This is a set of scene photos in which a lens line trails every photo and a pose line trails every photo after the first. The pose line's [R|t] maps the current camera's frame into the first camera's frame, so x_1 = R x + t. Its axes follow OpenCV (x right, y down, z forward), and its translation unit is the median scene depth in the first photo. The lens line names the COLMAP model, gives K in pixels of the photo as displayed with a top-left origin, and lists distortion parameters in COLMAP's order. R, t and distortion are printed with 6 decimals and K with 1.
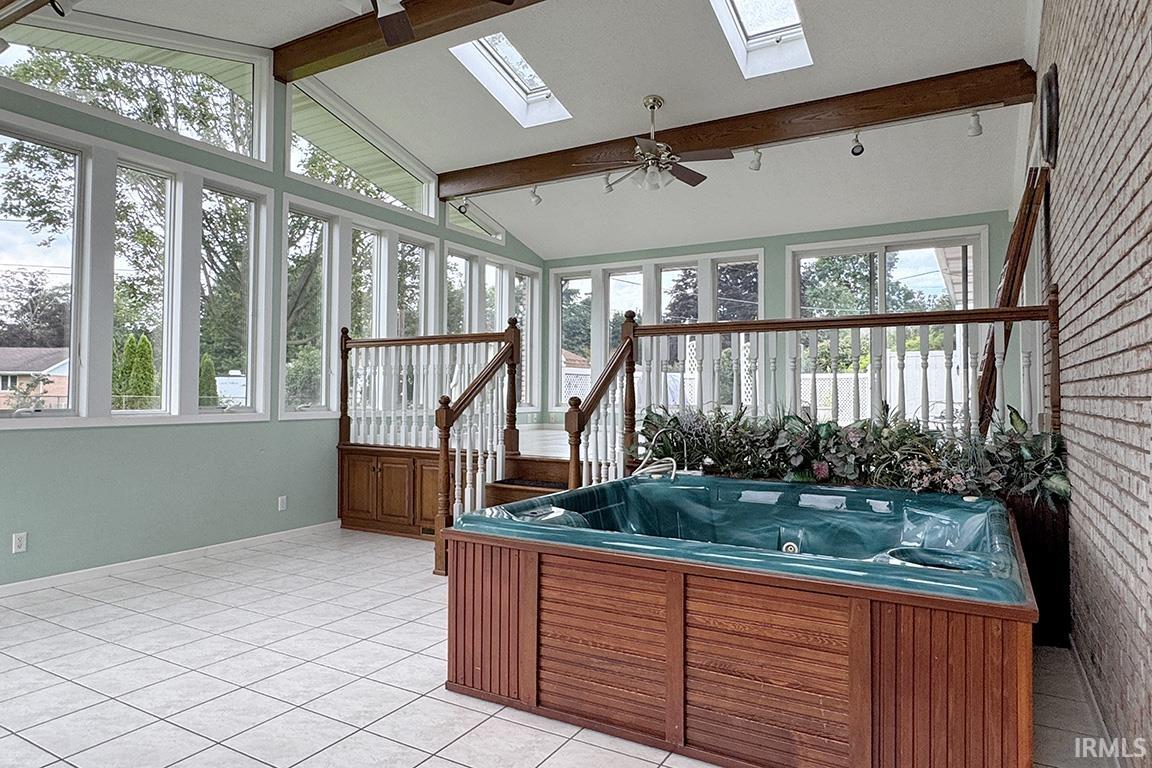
lens RADIAL K [[689.7, 0, 573.8], [0, 689.7, 386.2], [0, 0, 1]] dist [-0.022299, -0.000532]
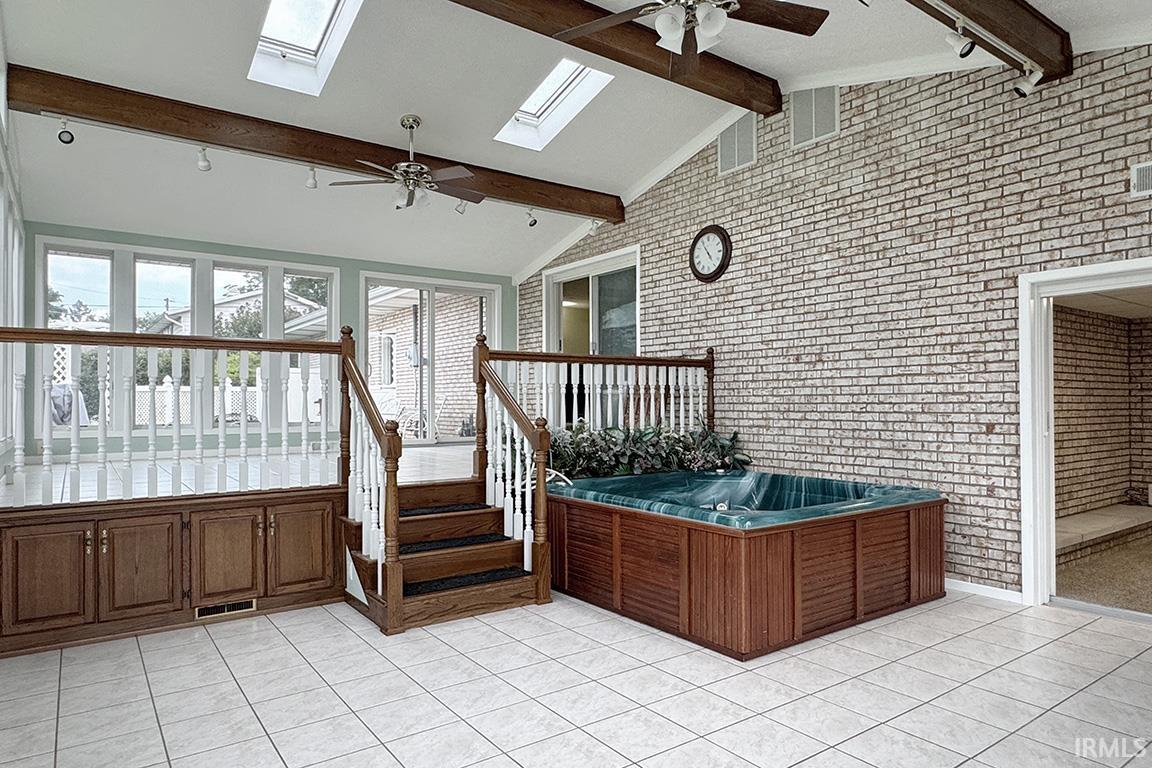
lens RADIAL K [[689.3, 0, 528.0], [0, 689.3, 400.9], [0, 0, 1]] dist [-0.019203, 0.000265]
pose [[0.440898, 0.006863, 0.897531, -1.088014], [-0.002742, 0.999976, -0.006299, -0.000346], [-0.897553, 0.000317, 0.440906, 0.622430]]
